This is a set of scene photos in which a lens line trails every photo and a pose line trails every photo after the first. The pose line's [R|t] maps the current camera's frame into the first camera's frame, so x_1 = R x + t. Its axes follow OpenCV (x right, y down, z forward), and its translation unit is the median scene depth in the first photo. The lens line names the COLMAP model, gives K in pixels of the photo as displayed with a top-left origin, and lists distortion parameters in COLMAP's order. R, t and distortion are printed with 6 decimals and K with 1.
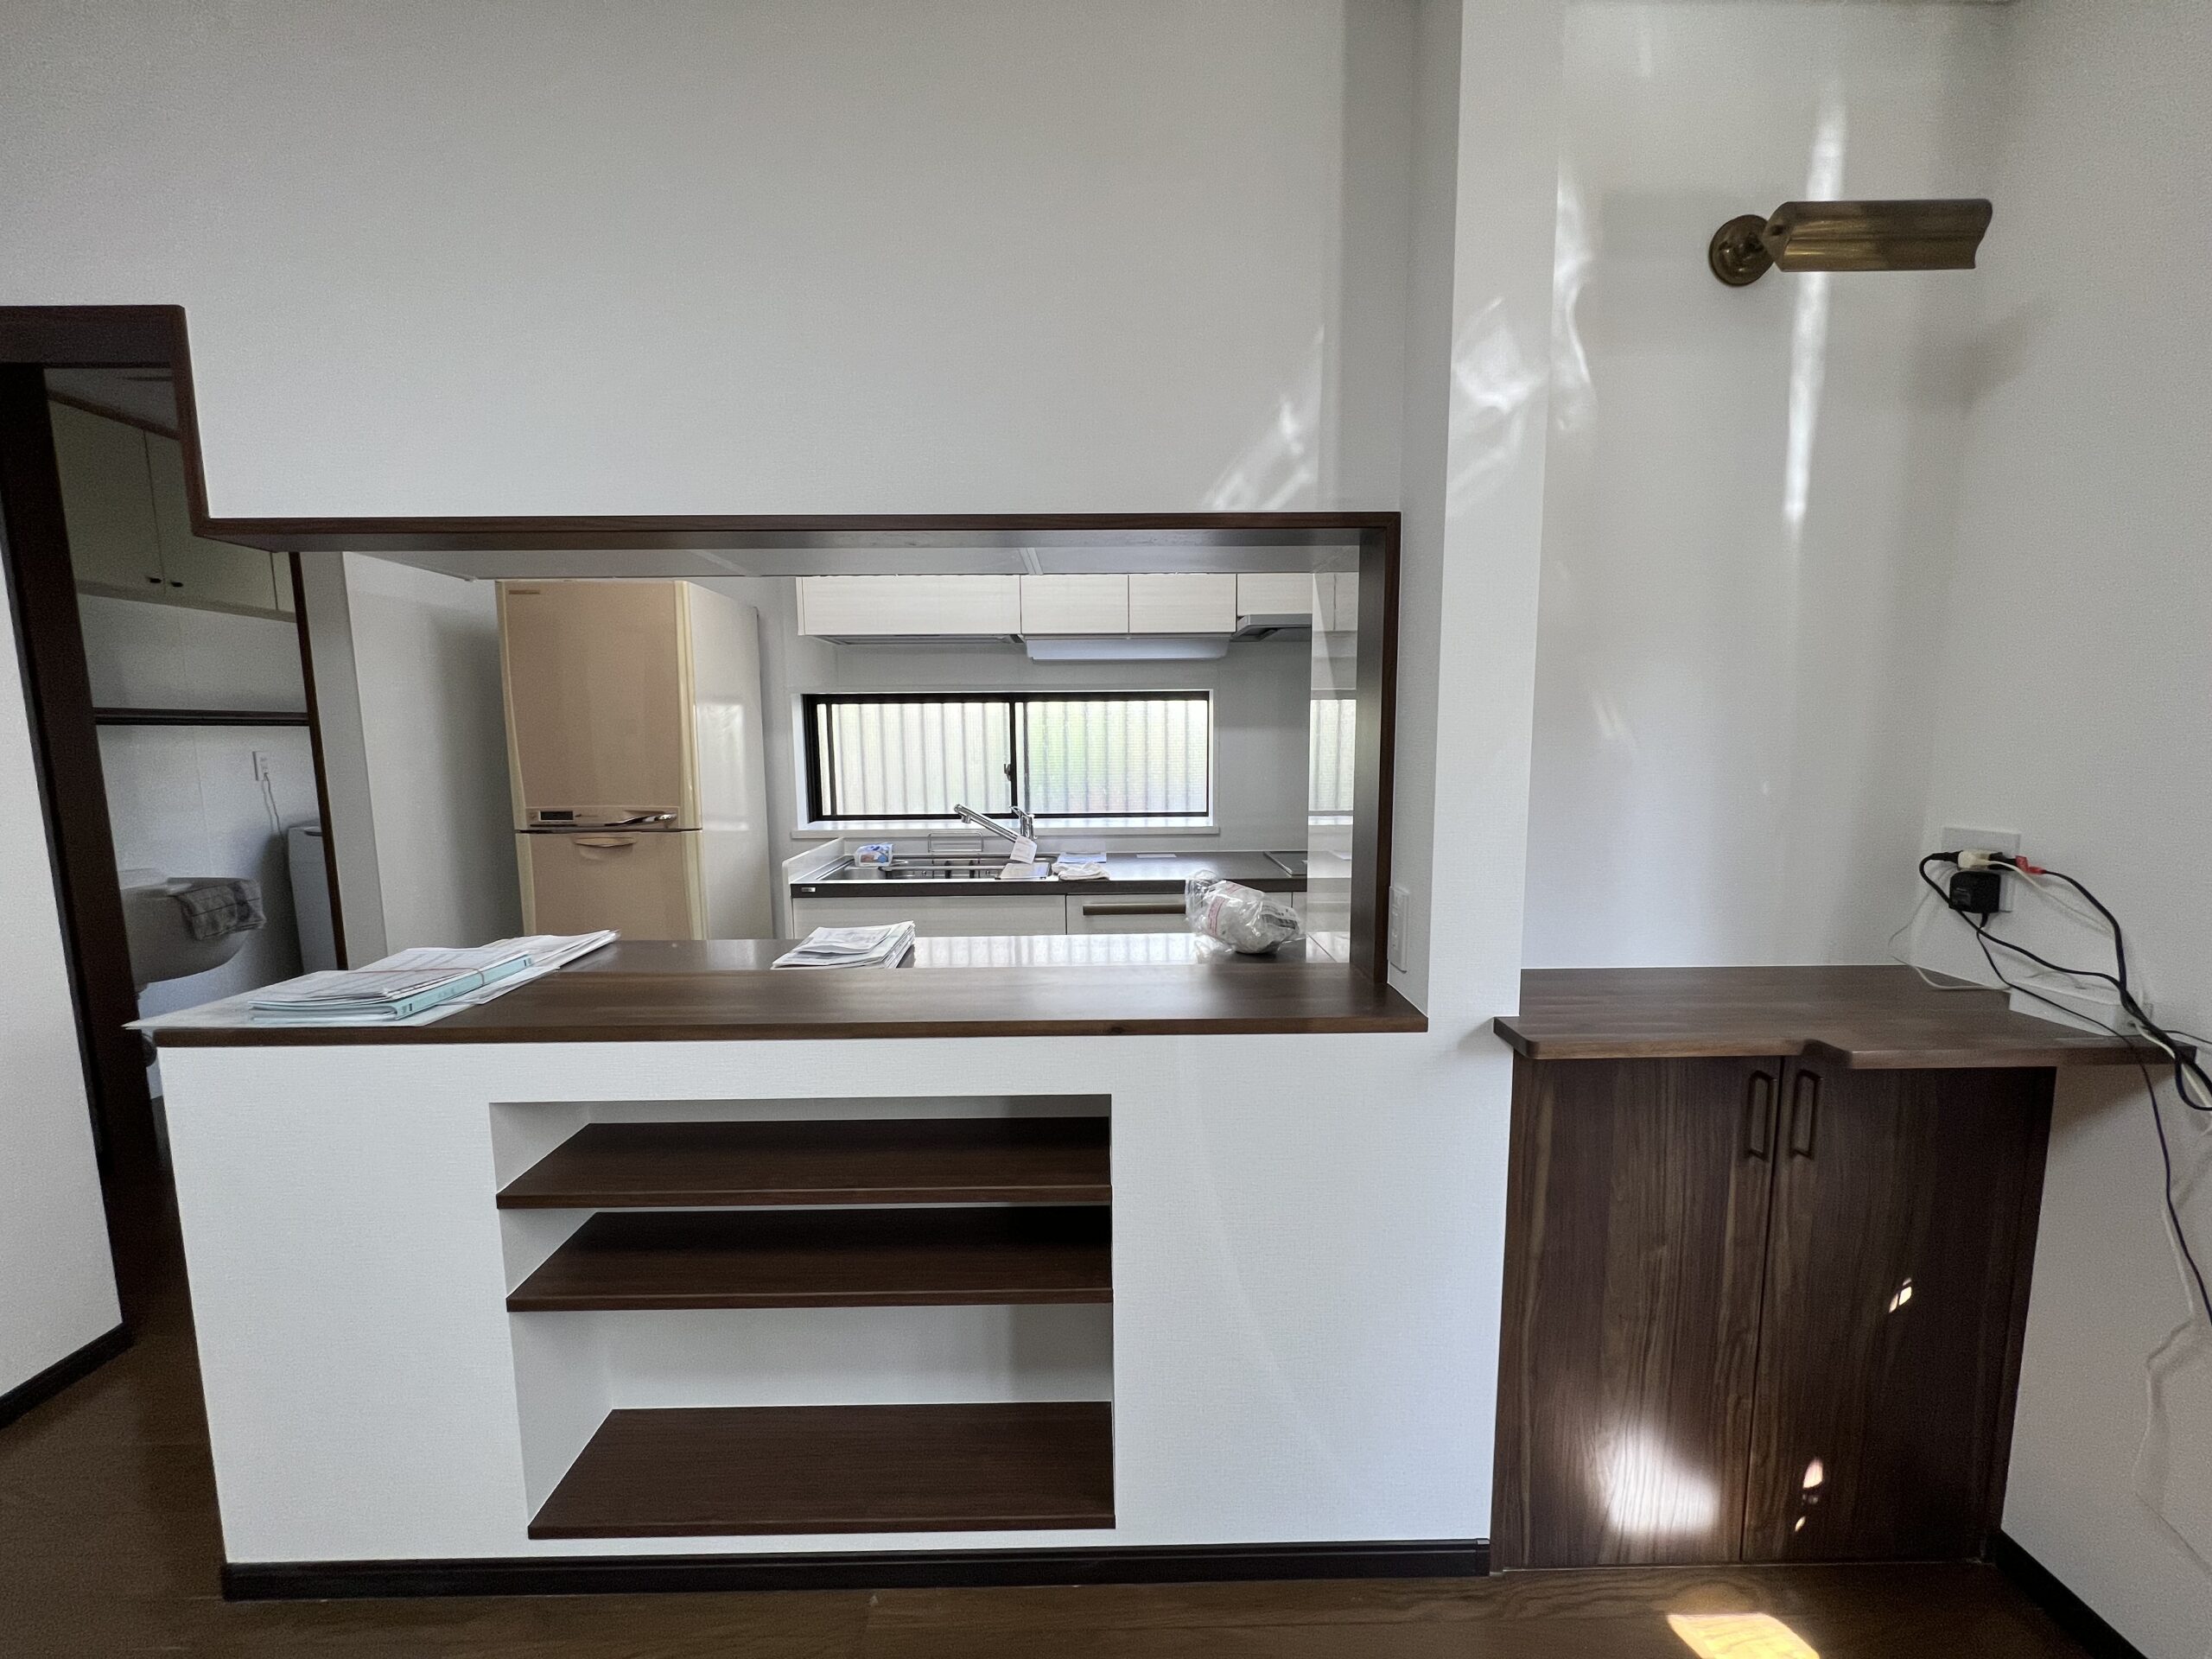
lens RADIAL K [[882.2, 0, 1109.8], [0, 882.2, 837.9], [0, 0, 1]] dist [-0.001411, 0.000213]
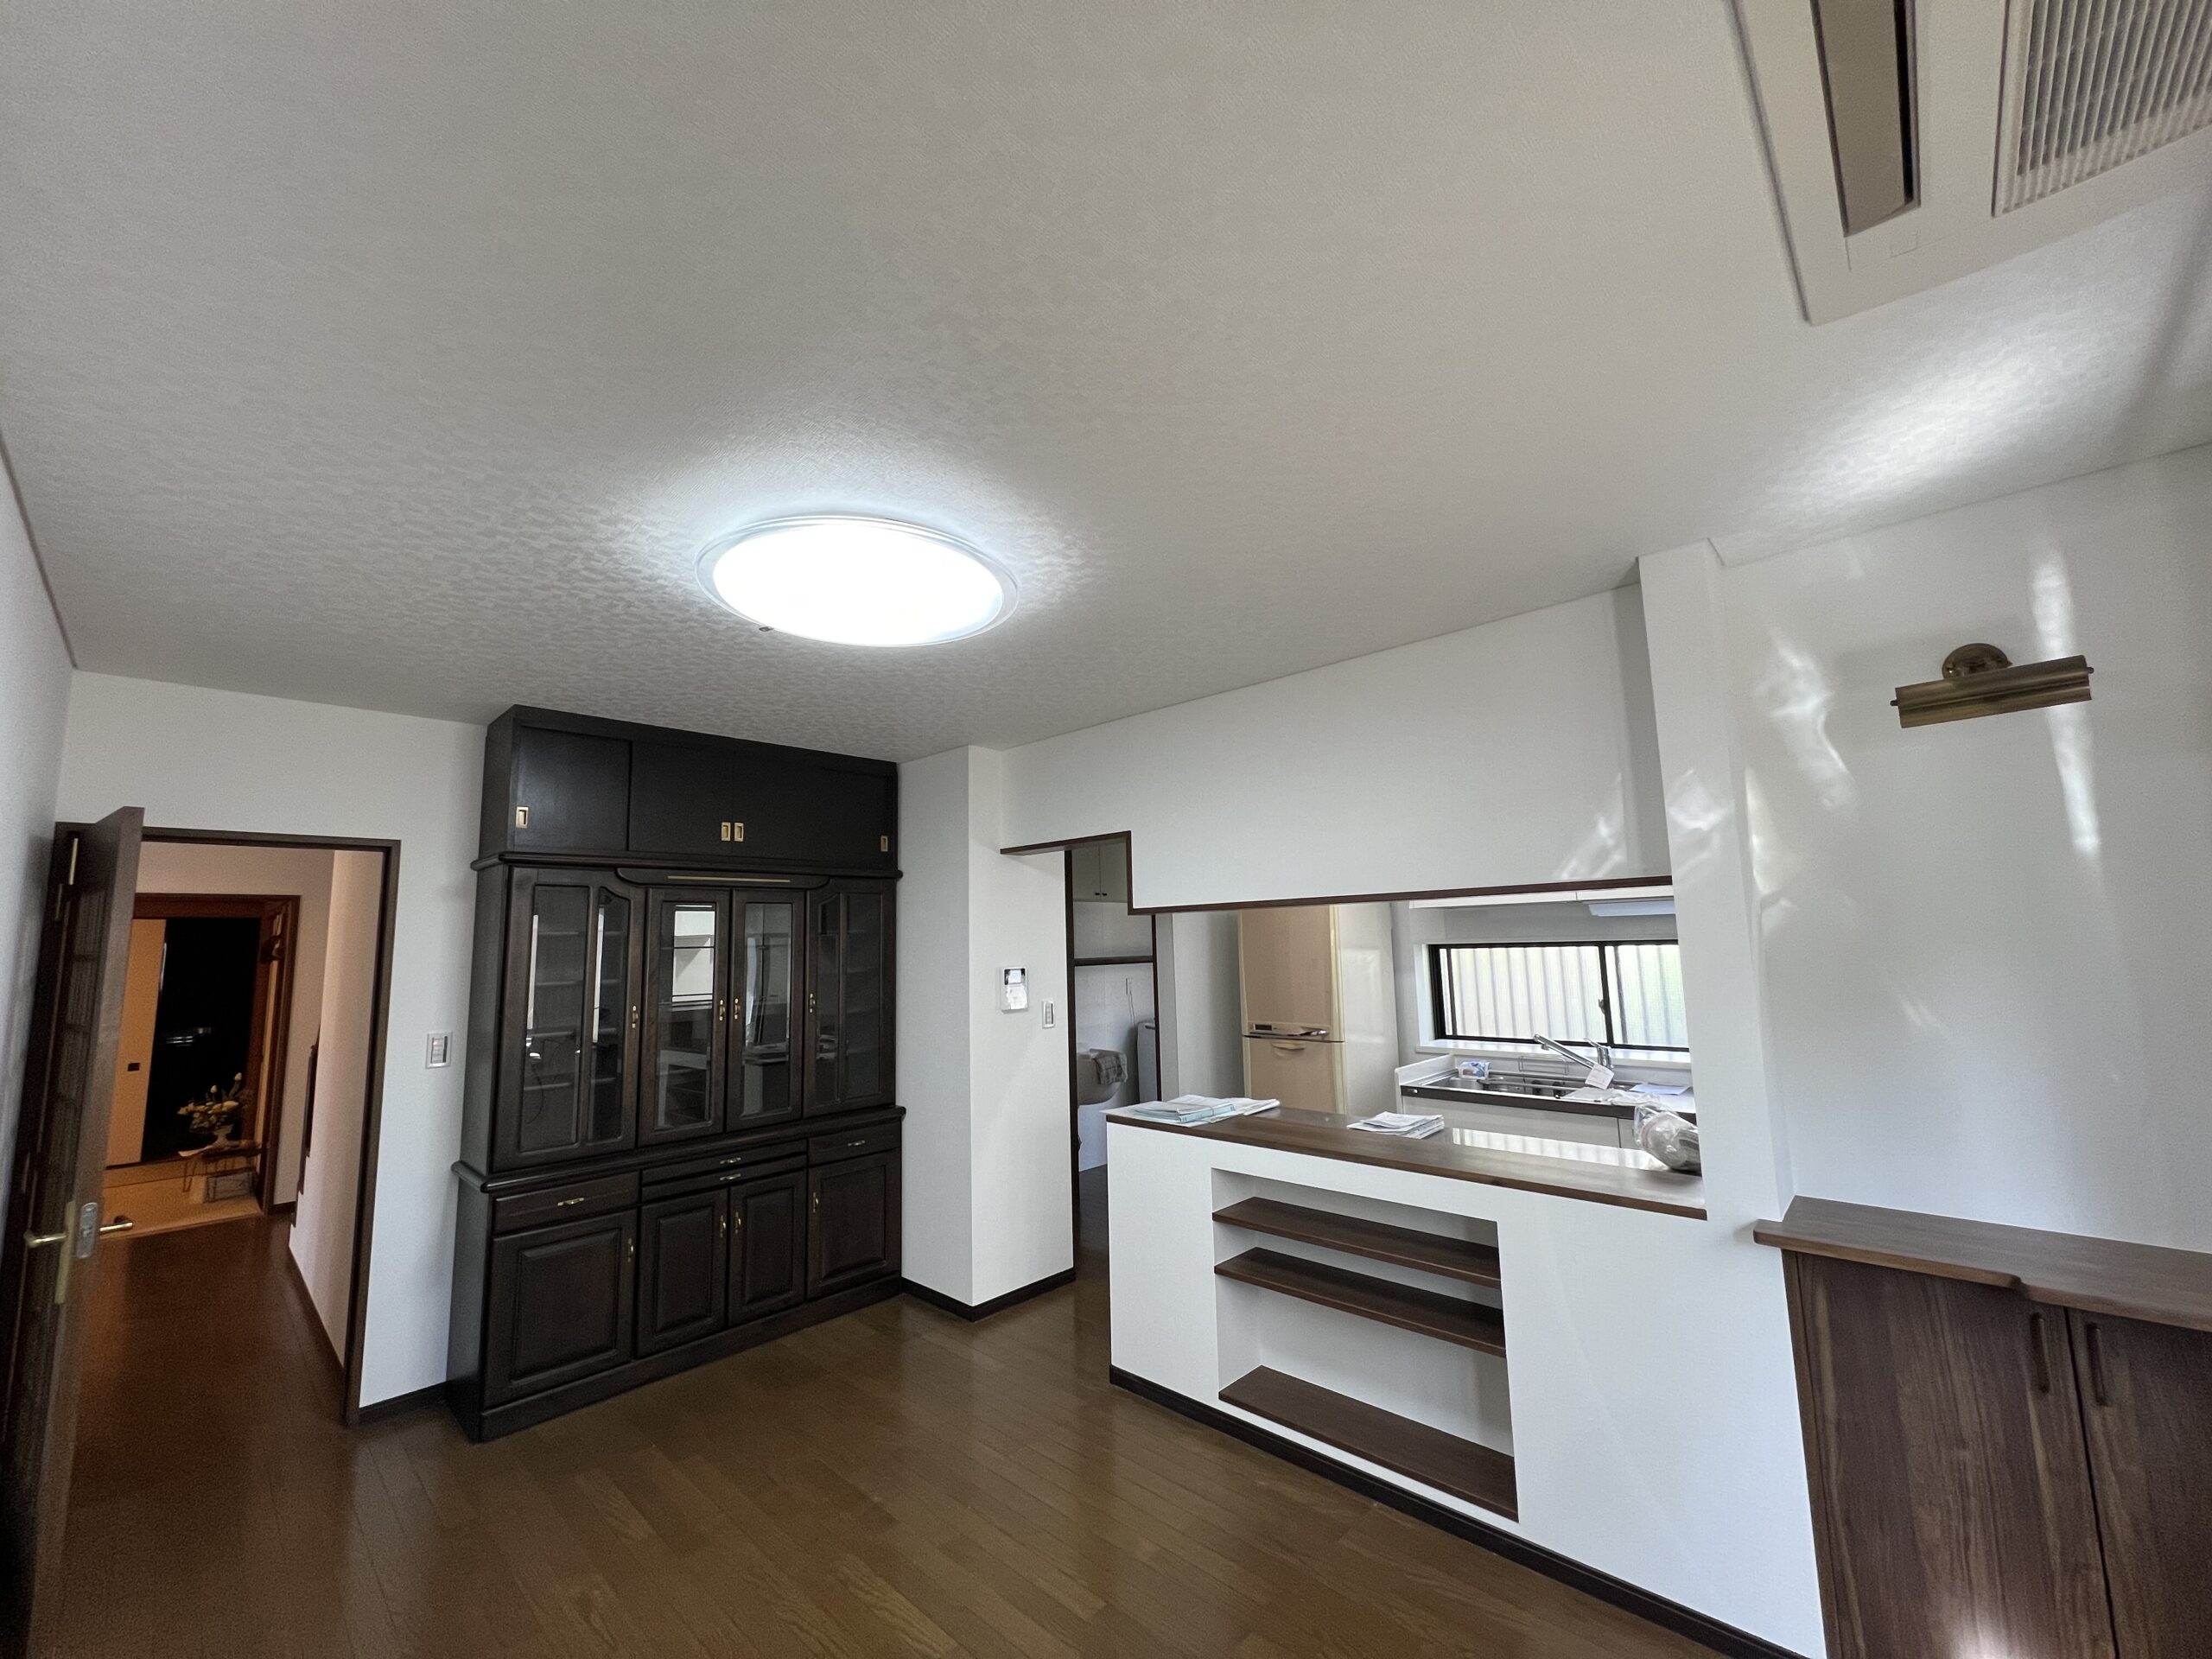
lens RADIAL K [[882.2, 0, 1106.1], [0, 882.2, 835.0], [0, 0, 1]] dist [-0.001411, 0.000213]
pose [[0.713479, -0.095356, -0.694158, 0.482608], [-0.065763, 0.977210, -0.201832, -0.035343], [0.697584, 0.189653, 0.690948, -0.583269]]
